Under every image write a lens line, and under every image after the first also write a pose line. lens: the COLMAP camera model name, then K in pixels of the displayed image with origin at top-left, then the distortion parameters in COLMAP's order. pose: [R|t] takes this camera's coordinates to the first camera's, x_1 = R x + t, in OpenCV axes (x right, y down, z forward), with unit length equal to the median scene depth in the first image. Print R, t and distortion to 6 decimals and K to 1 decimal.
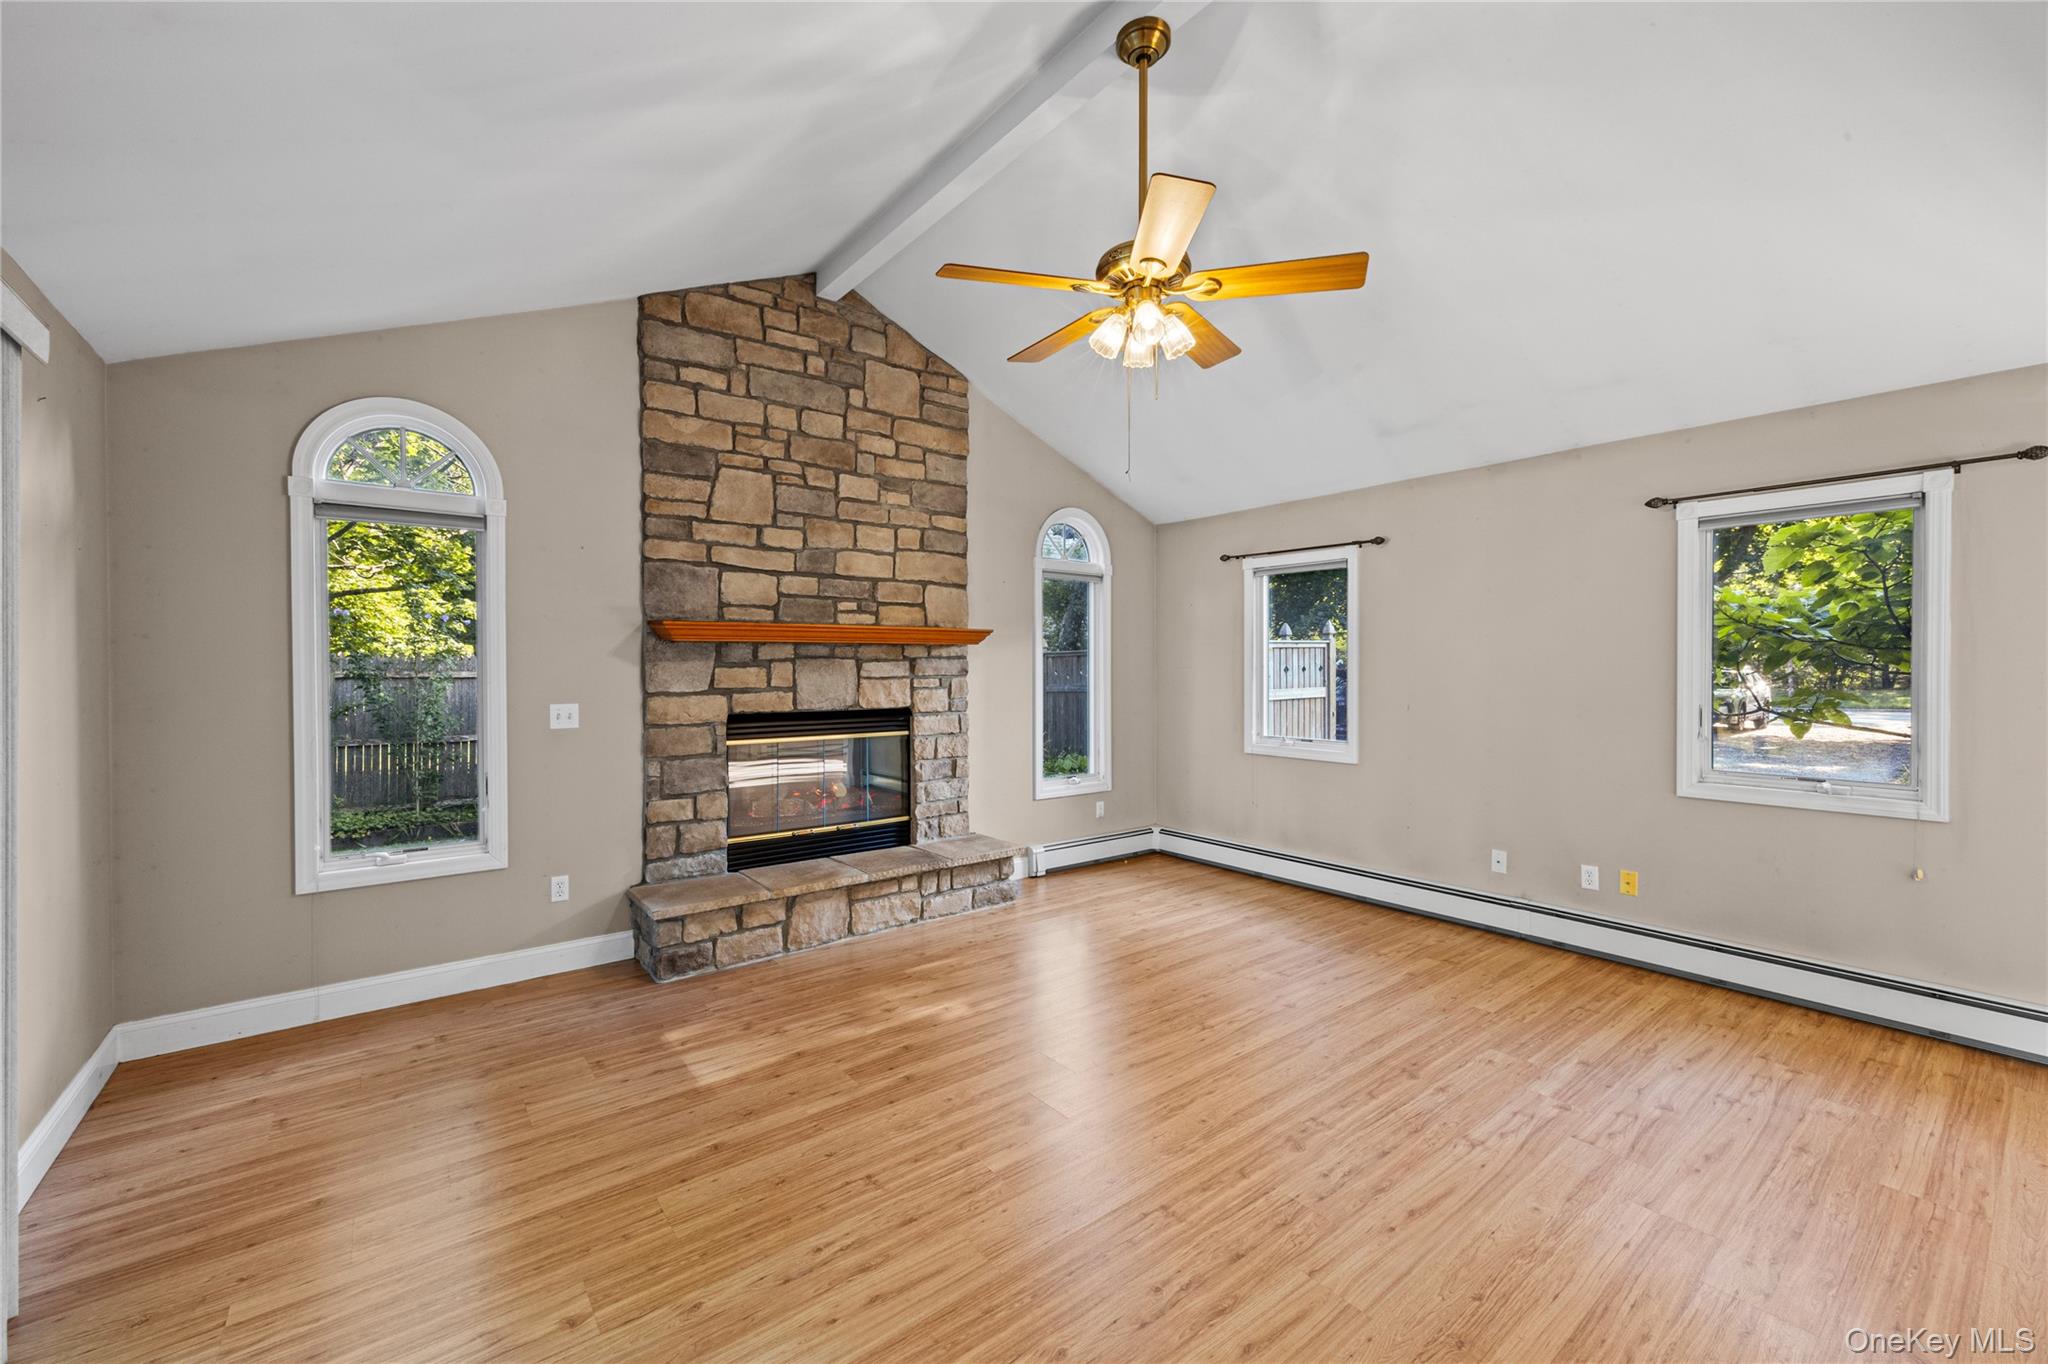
lens RADIAL K [[820.8, 0, 1027.9], [0, 820.8, 671.9], [0, 0, 1]] dist [0.002724, 0.000266]
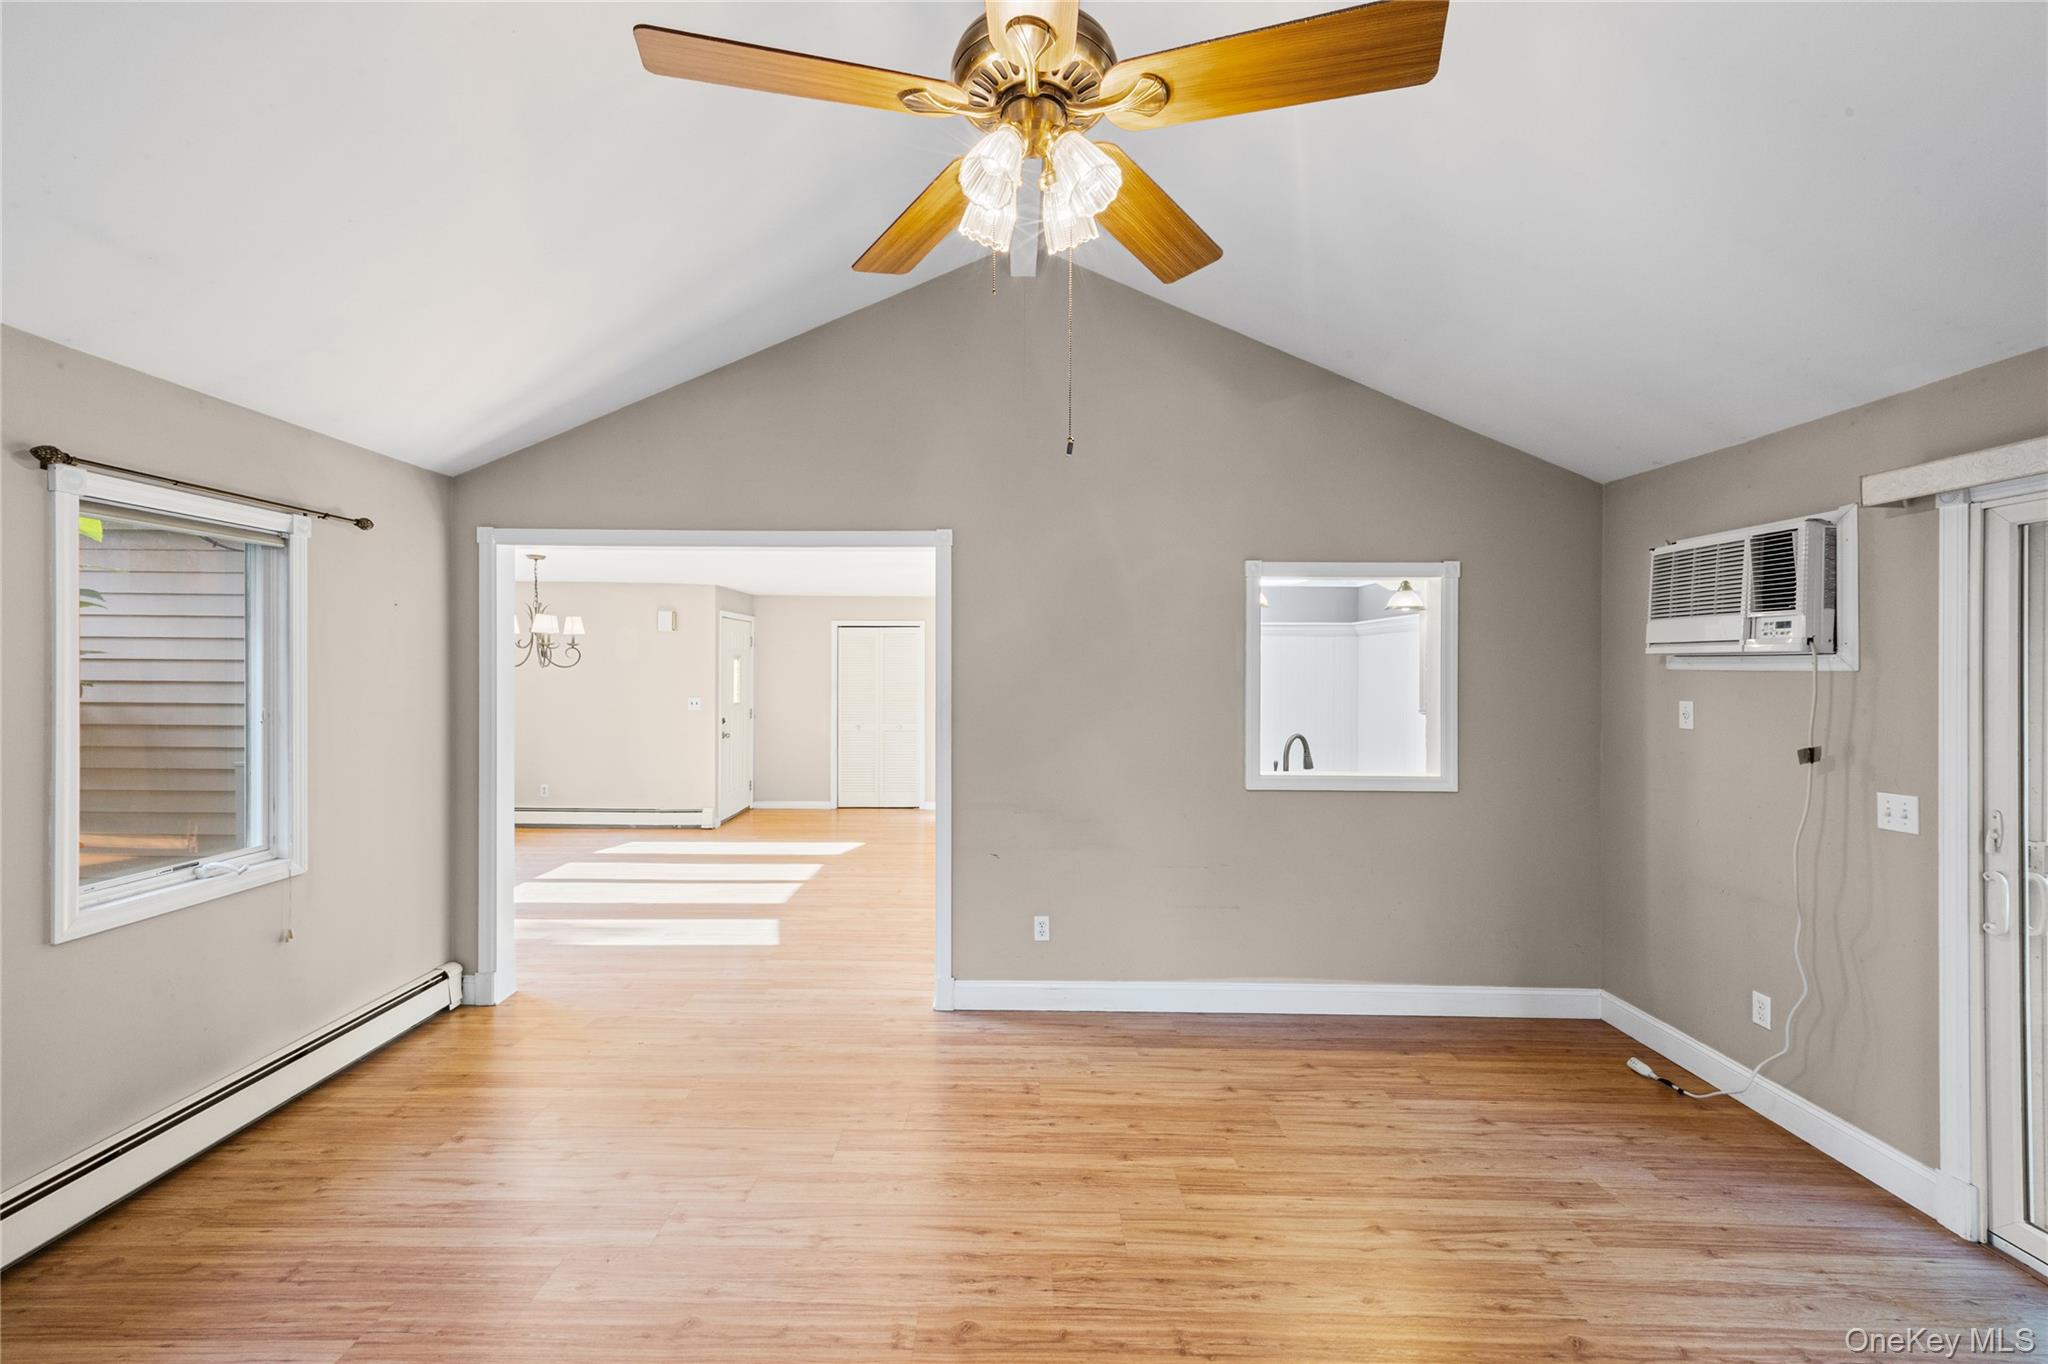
lens RADIAL K [[837.1, 0, 1002.8], [0, 837.1, 674.1], [0, 0, 1]] dist [0.012771, 0.000240]
pose [[-0.777213, -0.010820, 0.629144, -0.135436], [-0.004889, 0.999926, 0.011157, -0.055251], [-0.629218, 0.005596, -0.777209, 0.969377]]
